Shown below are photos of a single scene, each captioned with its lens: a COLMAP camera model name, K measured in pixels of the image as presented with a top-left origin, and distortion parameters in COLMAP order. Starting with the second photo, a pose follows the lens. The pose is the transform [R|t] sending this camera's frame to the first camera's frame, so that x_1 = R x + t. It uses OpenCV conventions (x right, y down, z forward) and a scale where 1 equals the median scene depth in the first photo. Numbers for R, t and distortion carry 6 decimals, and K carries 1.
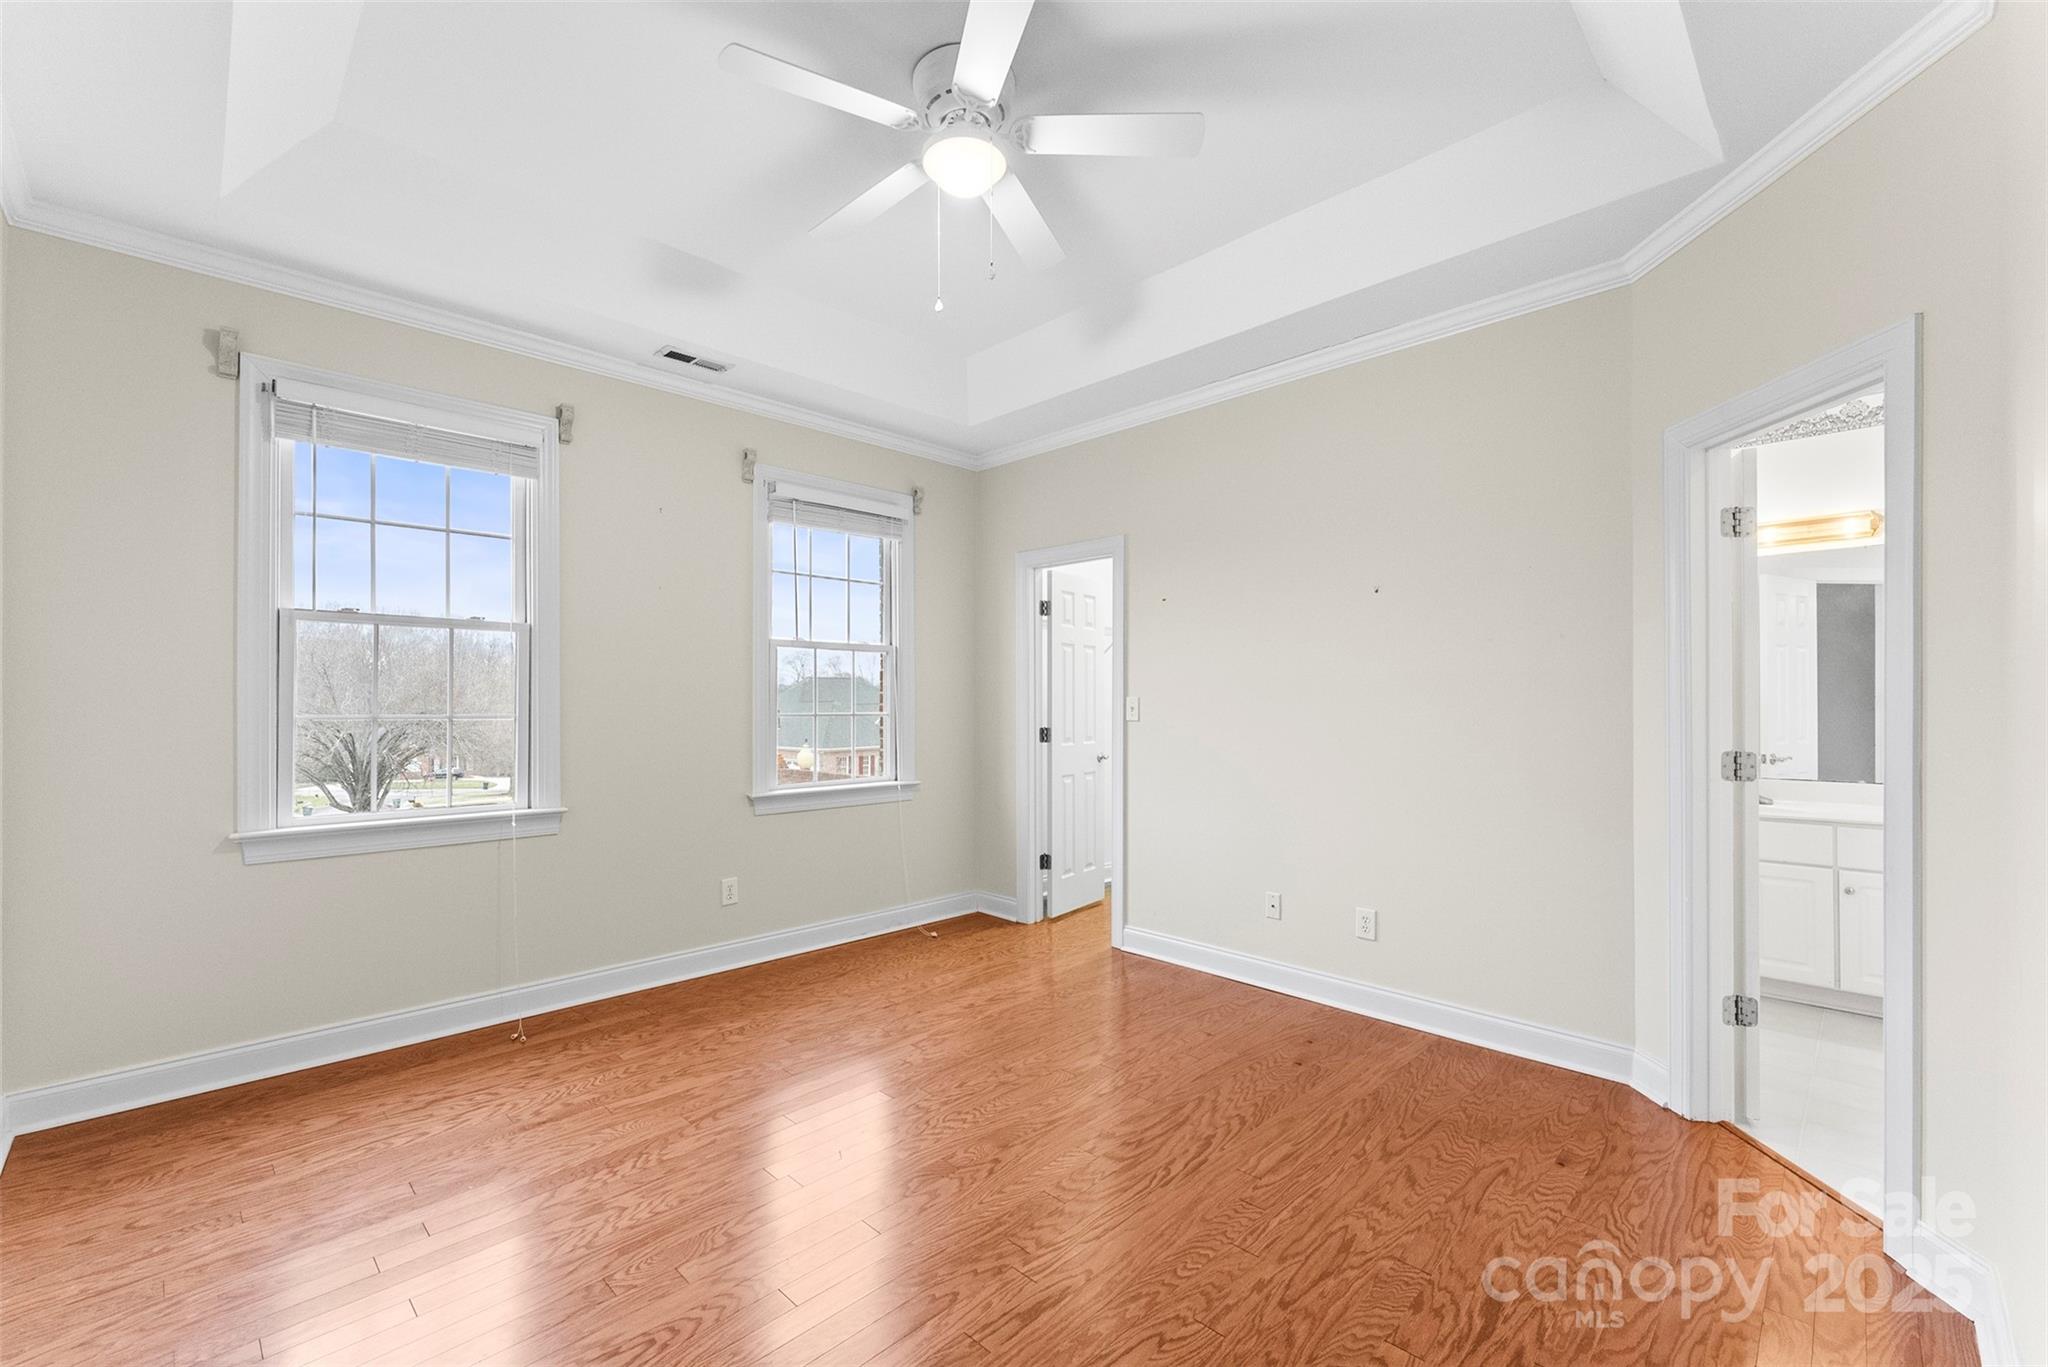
lens RADIAL K [[849.2, 0, 1024.4], [0, 849.2, 706.7], [0, 0, 1]] dist [0.001354, 0.000629]
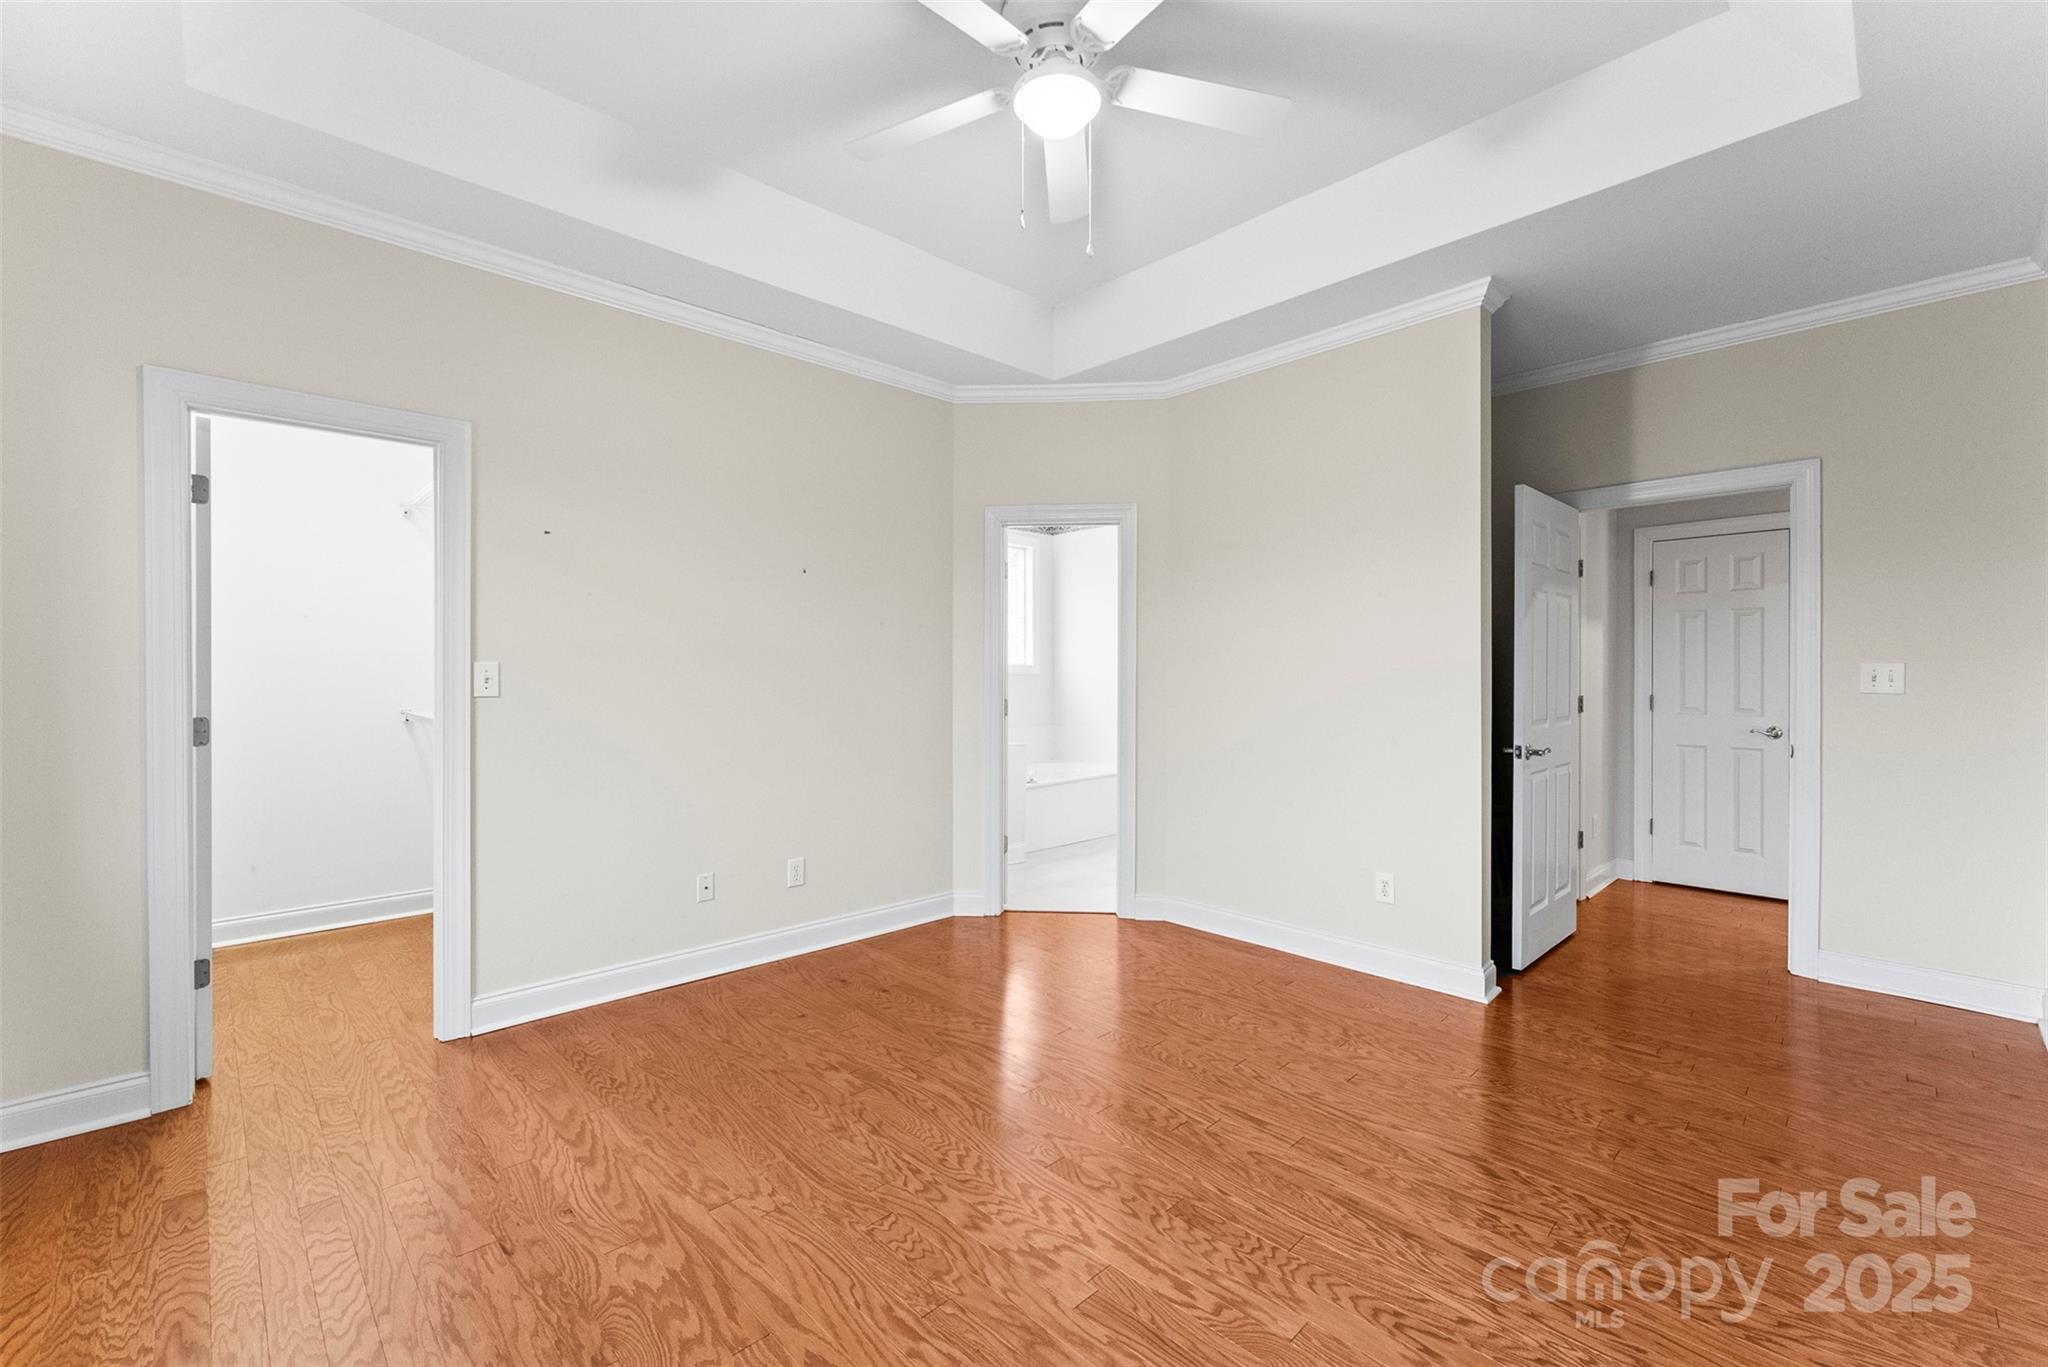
lens RADIAL K [[843.8, 0, 1024.0], [0, 843.8, 683.5], [0, 0, 1]] dist [0.000365, 0.000166]
pose [[0.023763, -0.012771, 0.999636, -0.733573], [0.003822, 0.999912, 0.012684, -0.001875], [-0.999710, 0.003519, 0.023810, 0.731657]]
